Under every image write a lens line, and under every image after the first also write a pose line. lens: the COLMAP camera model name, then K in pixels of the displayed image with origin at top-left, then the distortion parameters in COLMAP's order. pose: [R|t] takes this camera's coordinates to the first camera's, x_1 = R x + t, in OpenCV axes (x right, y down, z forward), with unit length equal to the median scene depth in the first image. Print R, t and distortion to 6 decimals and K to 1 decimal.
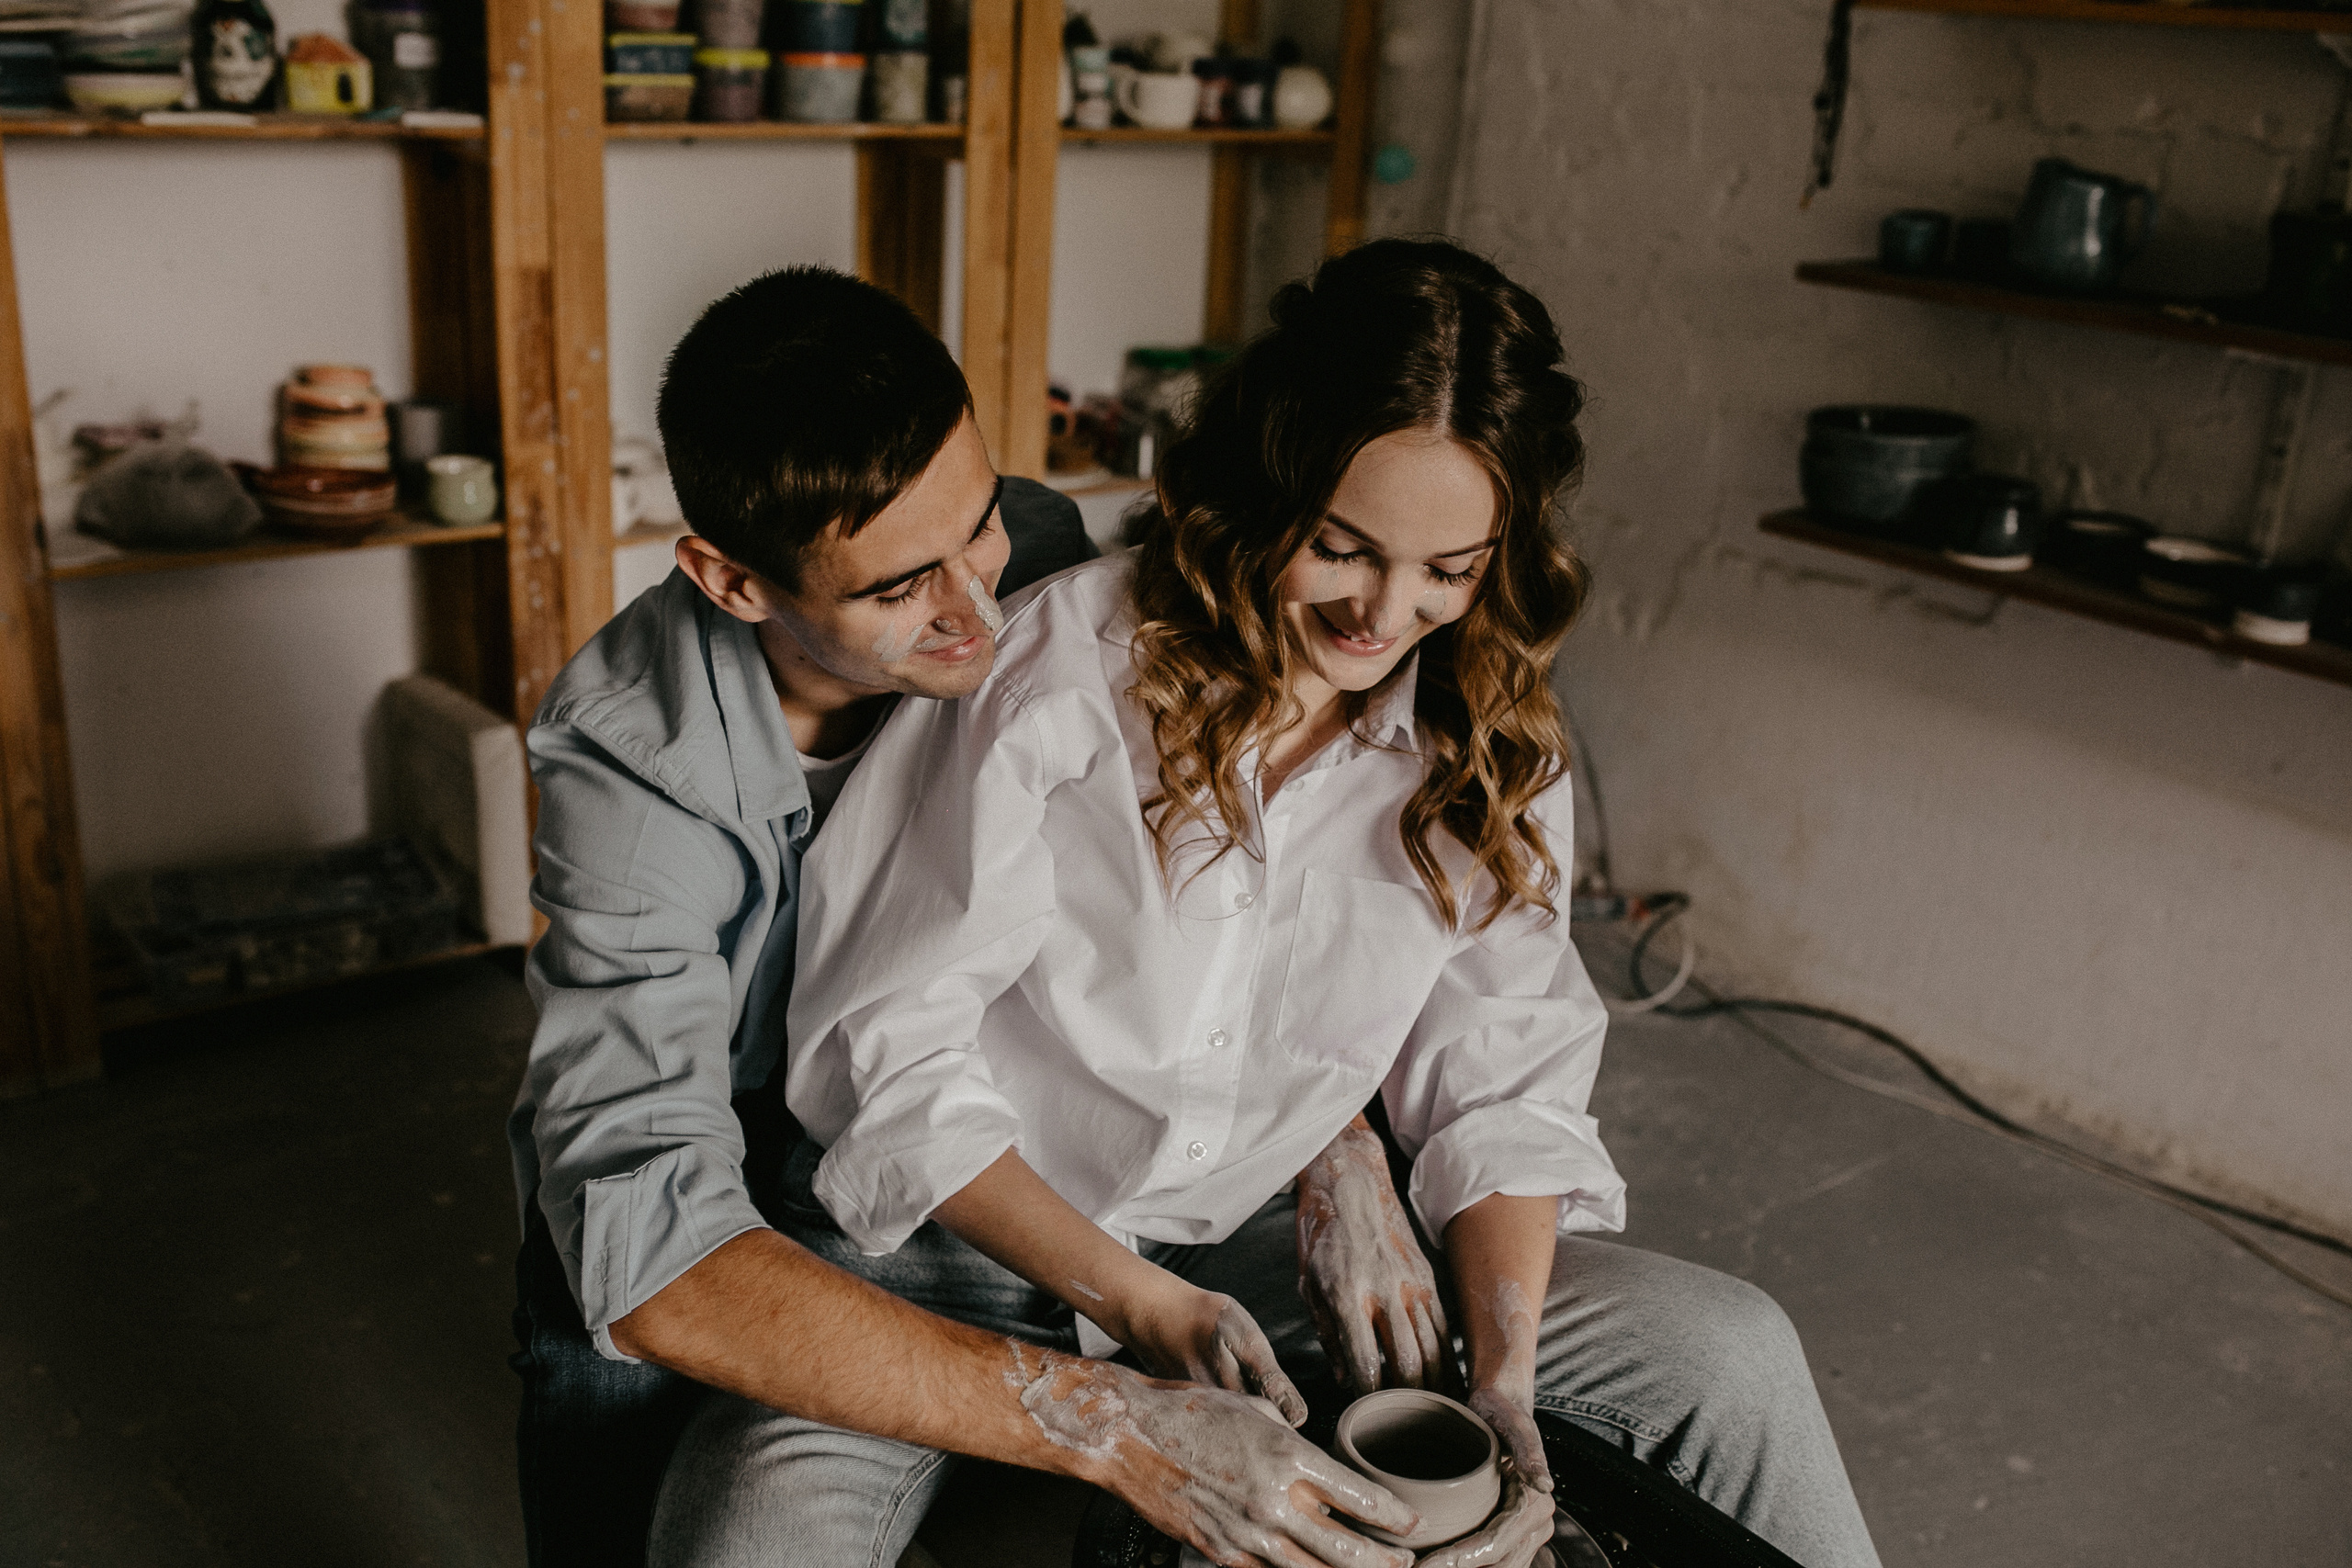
lens RADIAL K [[2294.5, 0, 1176.0], [0, 2294.5, 781.8], [0, 0, 1]] dist [-0.040060, 0.069749]
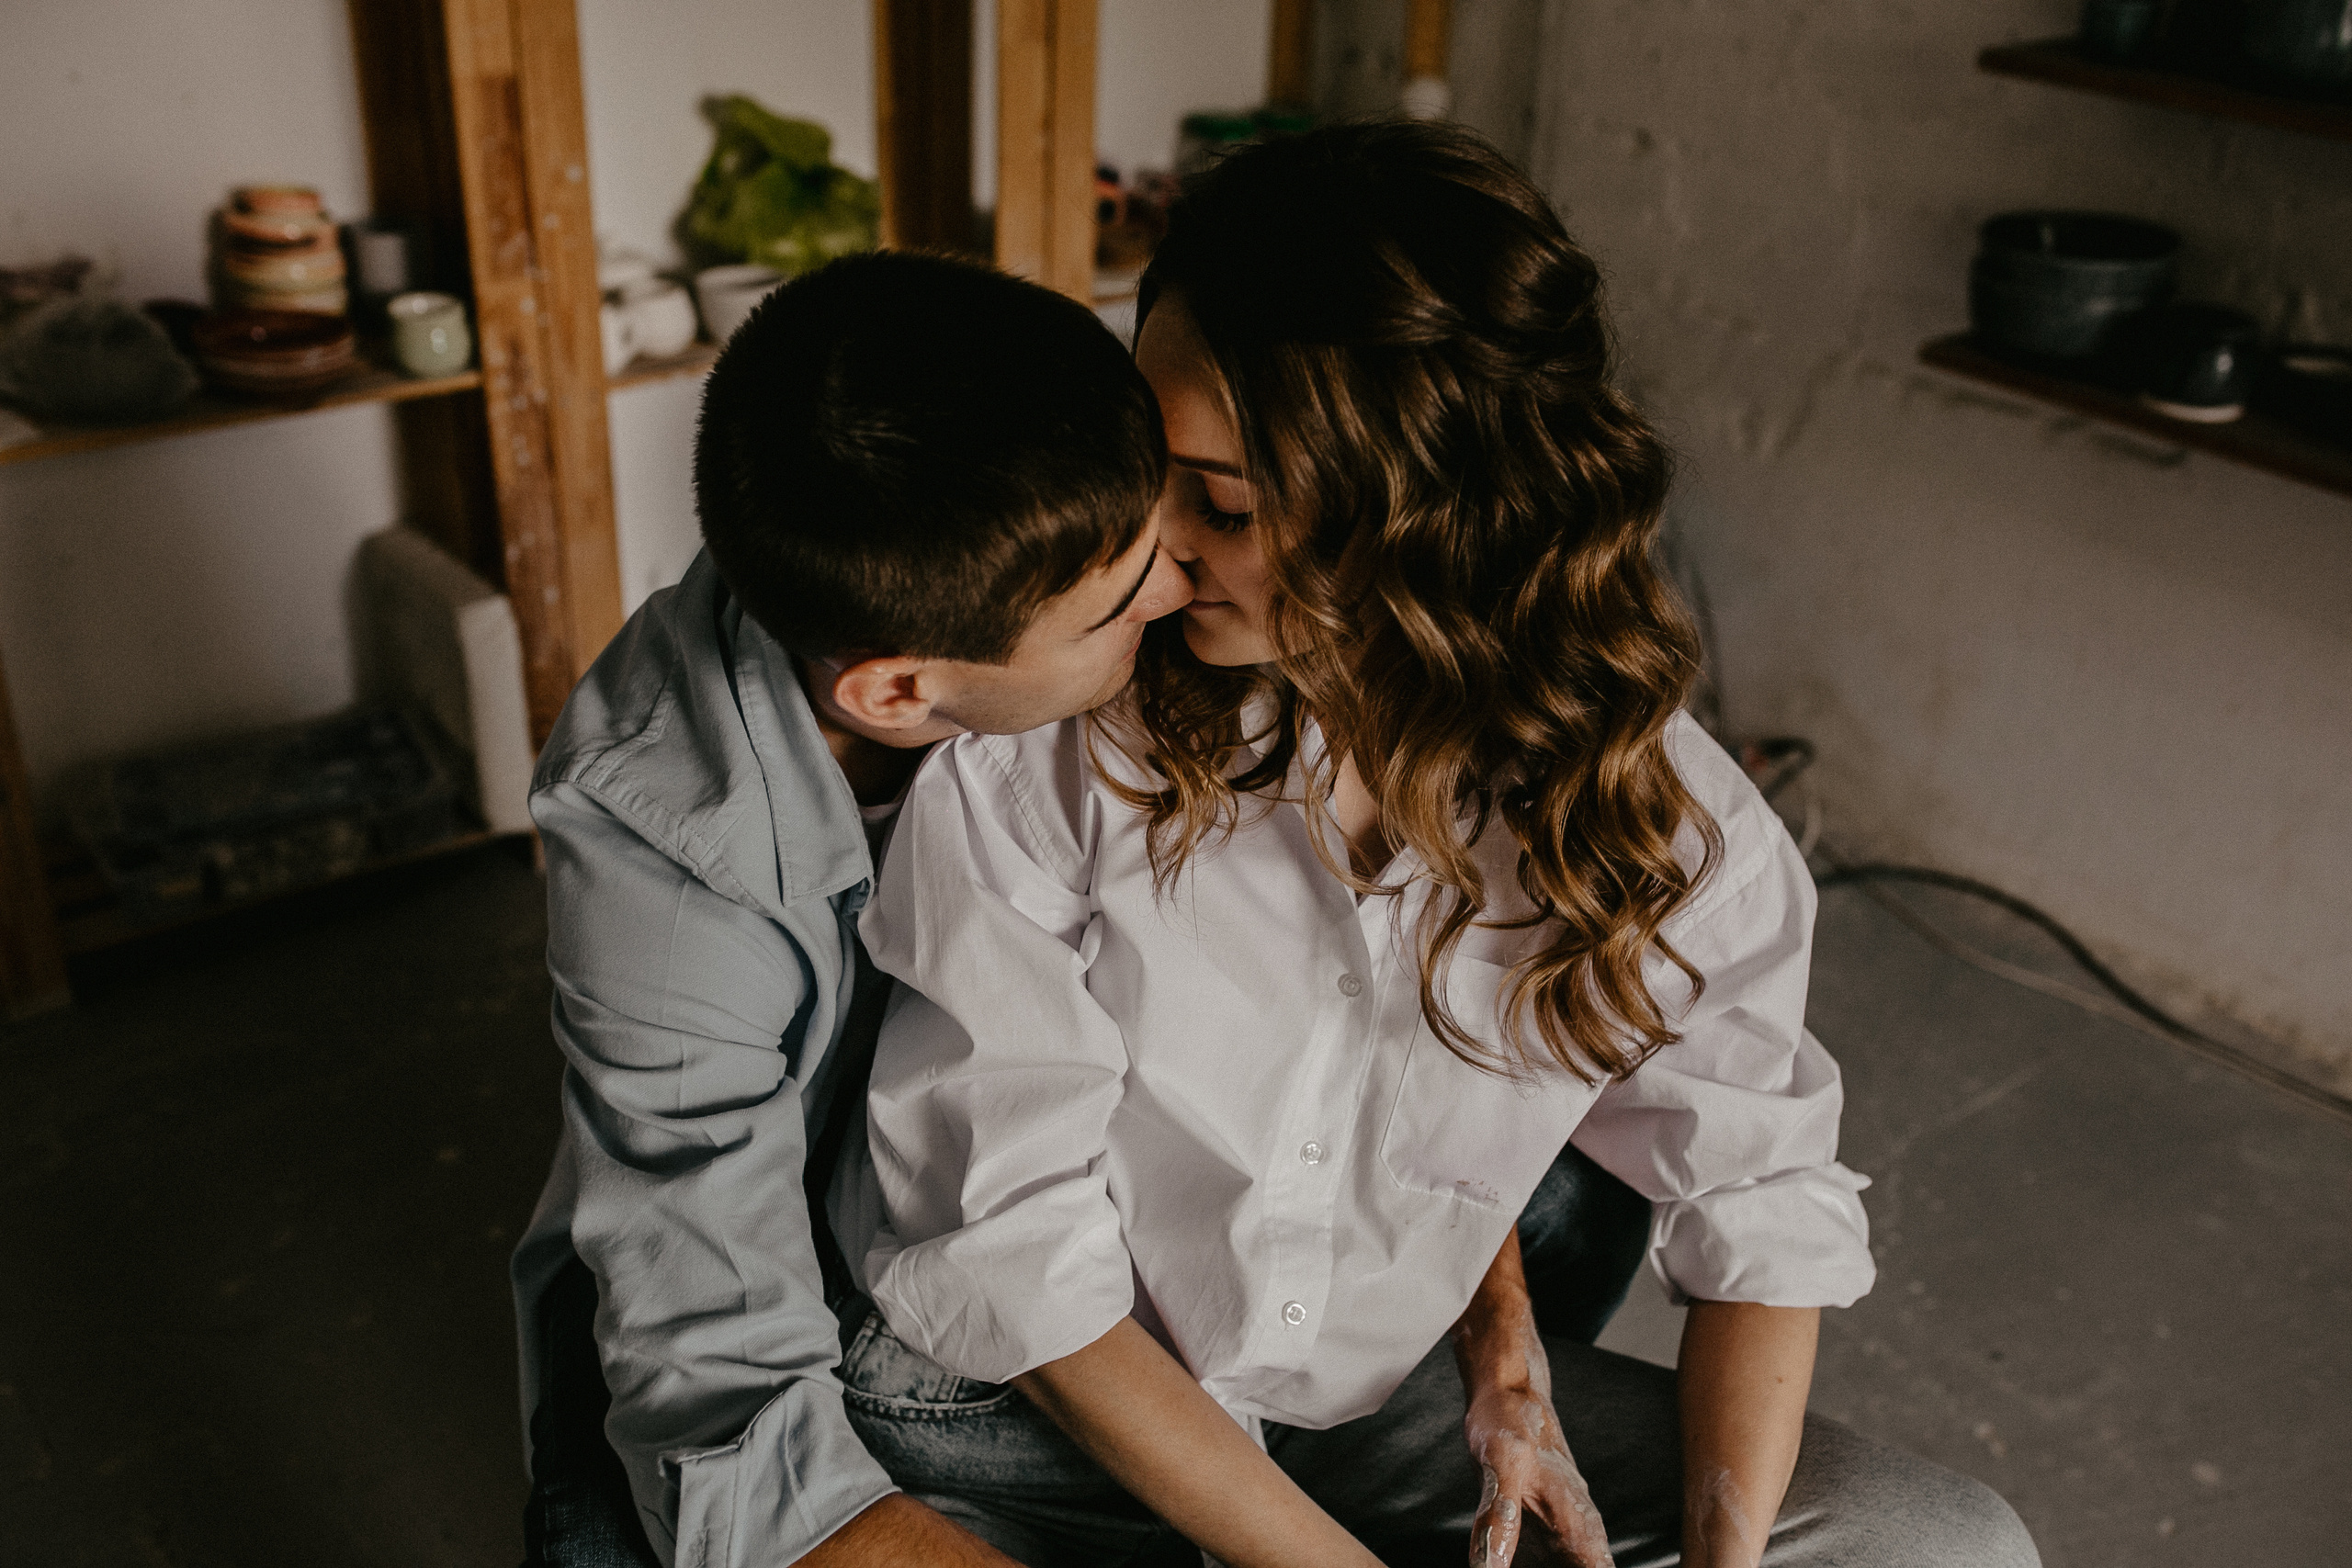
lens RADIAL K [[2284.6, 0, 1177.8], [0, 2284.6, 766.9], [0, 0, 1]] dist [-0.020205, 0.014673]
pose [[0.999834, -0.008114, -0.016329, -0.013801], [0.010387, 0.989471, 0.144357, -0.086892], [0.014986, -0.144502, 0.989391, 0.118918]]
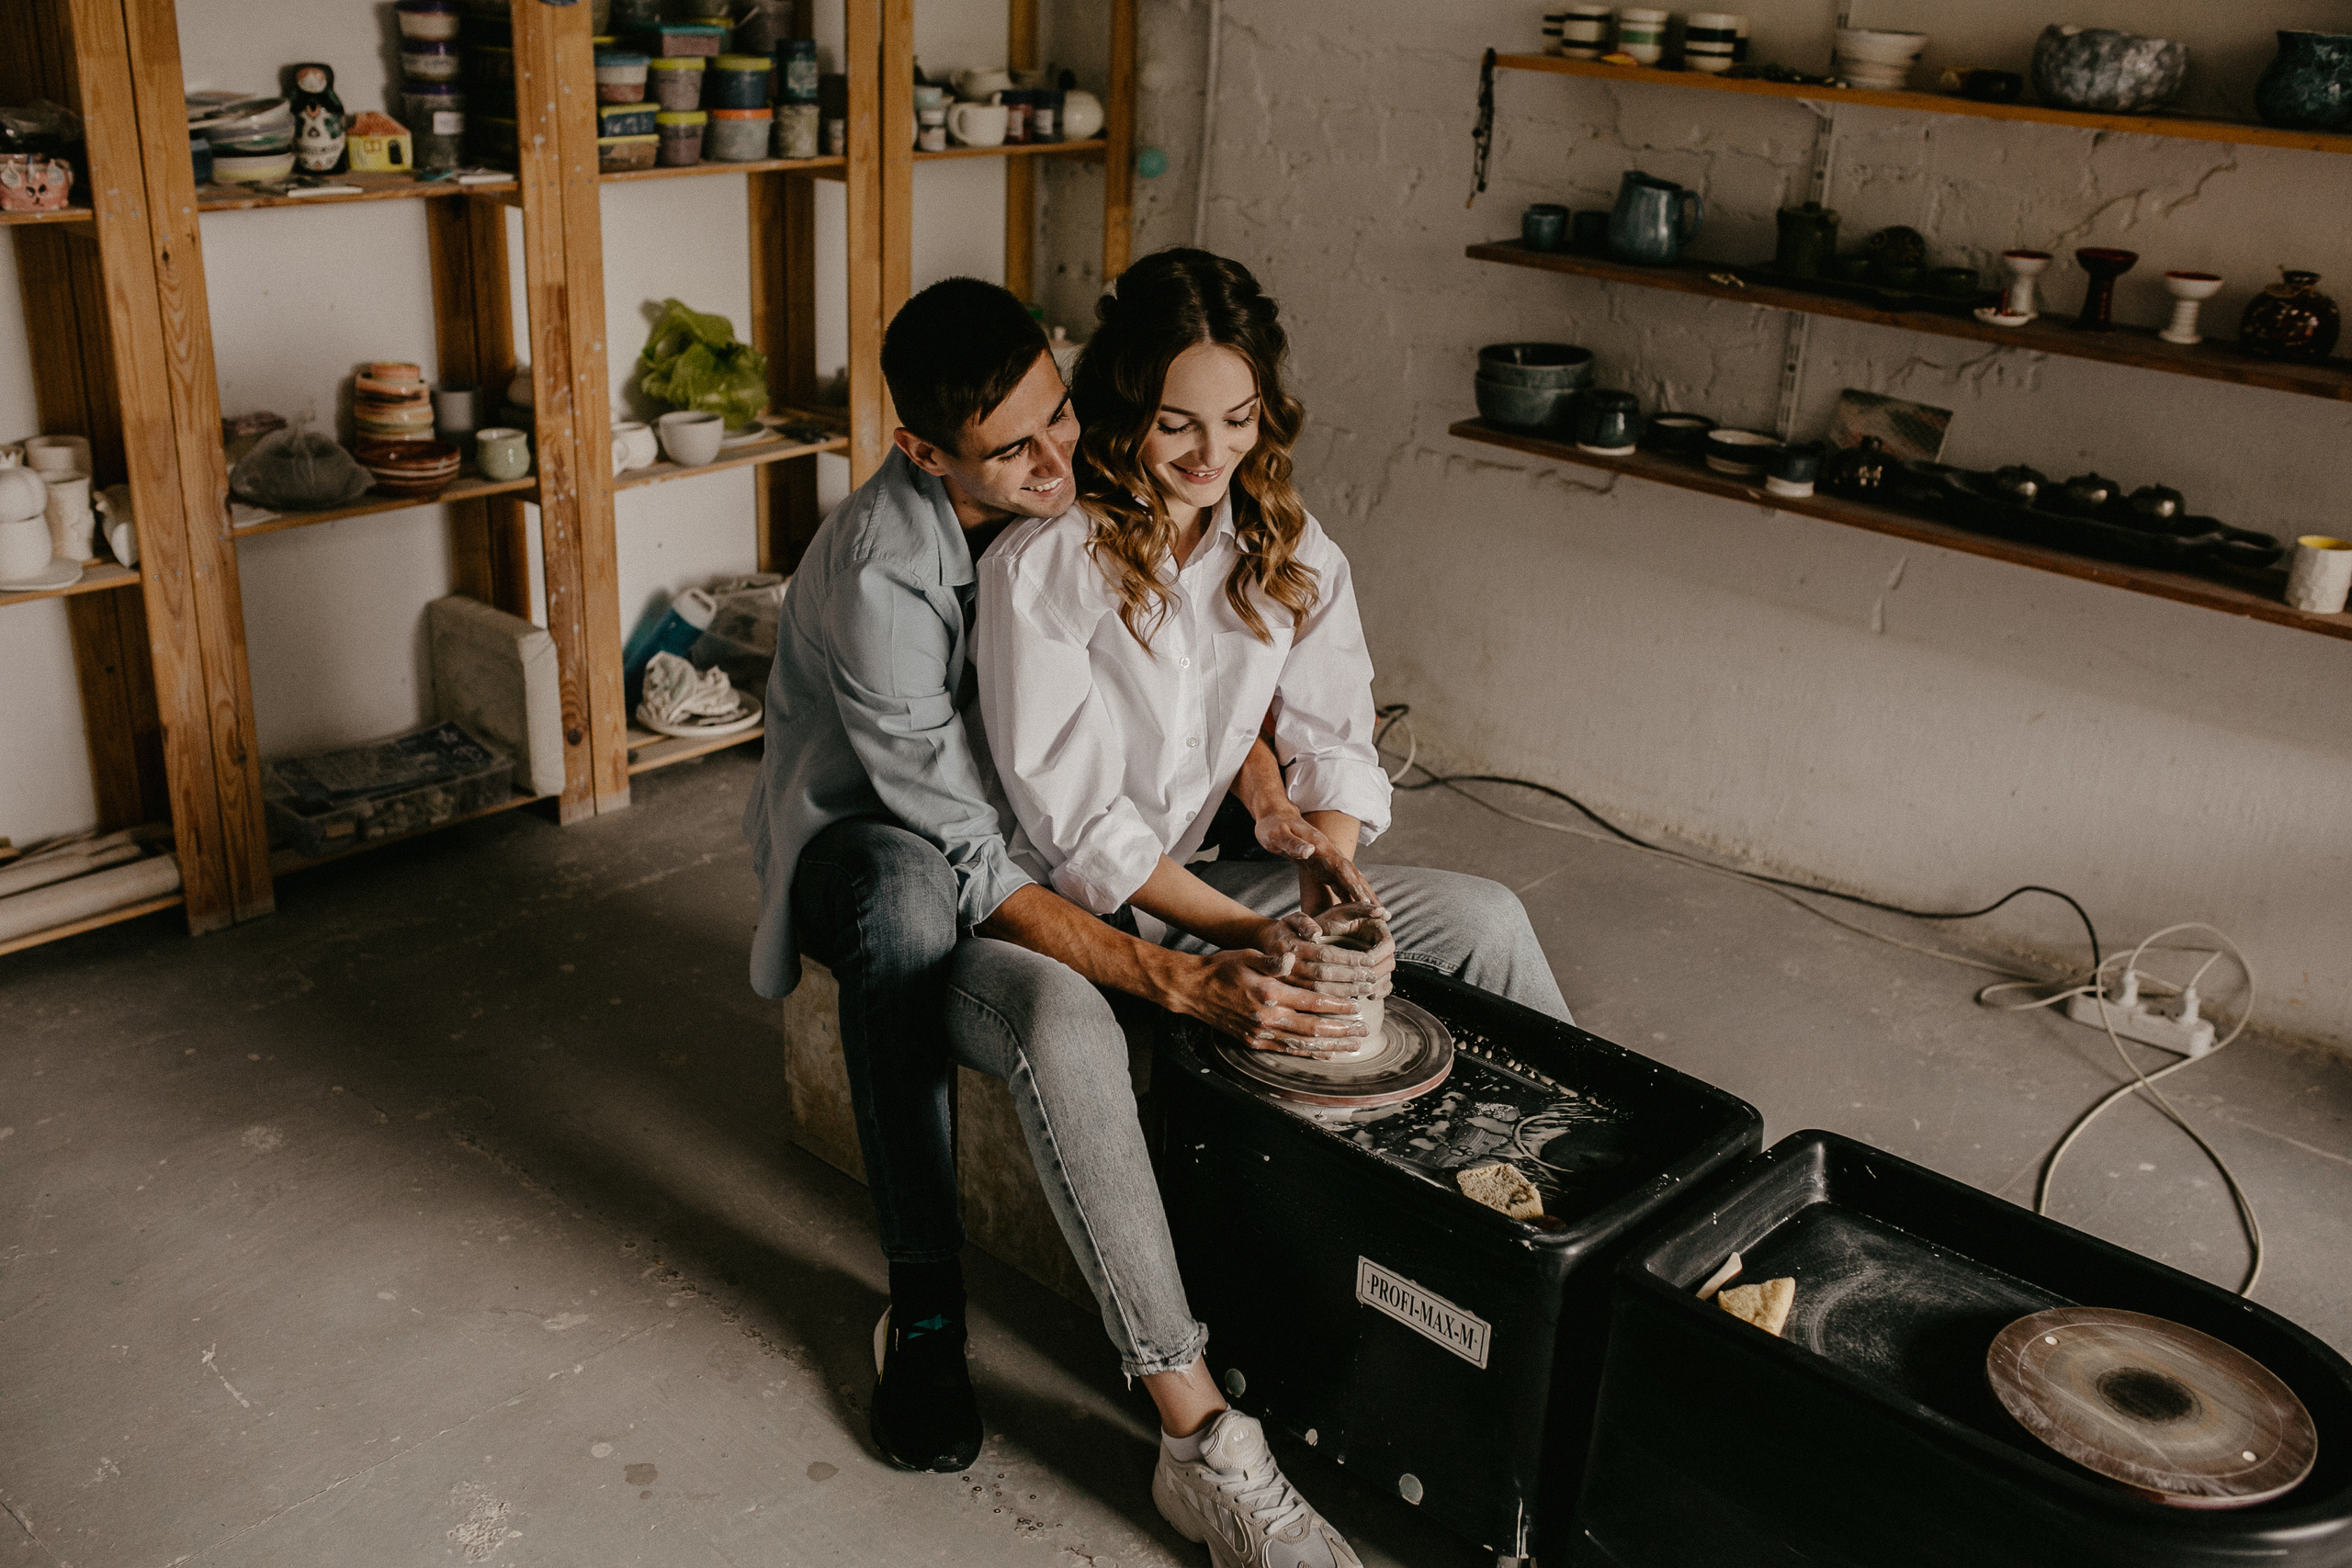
lens RADIAL K [[2335.2, 0, 1176.0], [0, 2335.2, 784.0], [0, 0, 1]] dist [-0.024994, 0.035792]
pose [[0.985958, -0.071900, 0.150724, -0.144373], [0.065043, 0.996632, 0.049951, 0.021430], [-0.153808, -0.039446, 0.987313, -0.404451]]
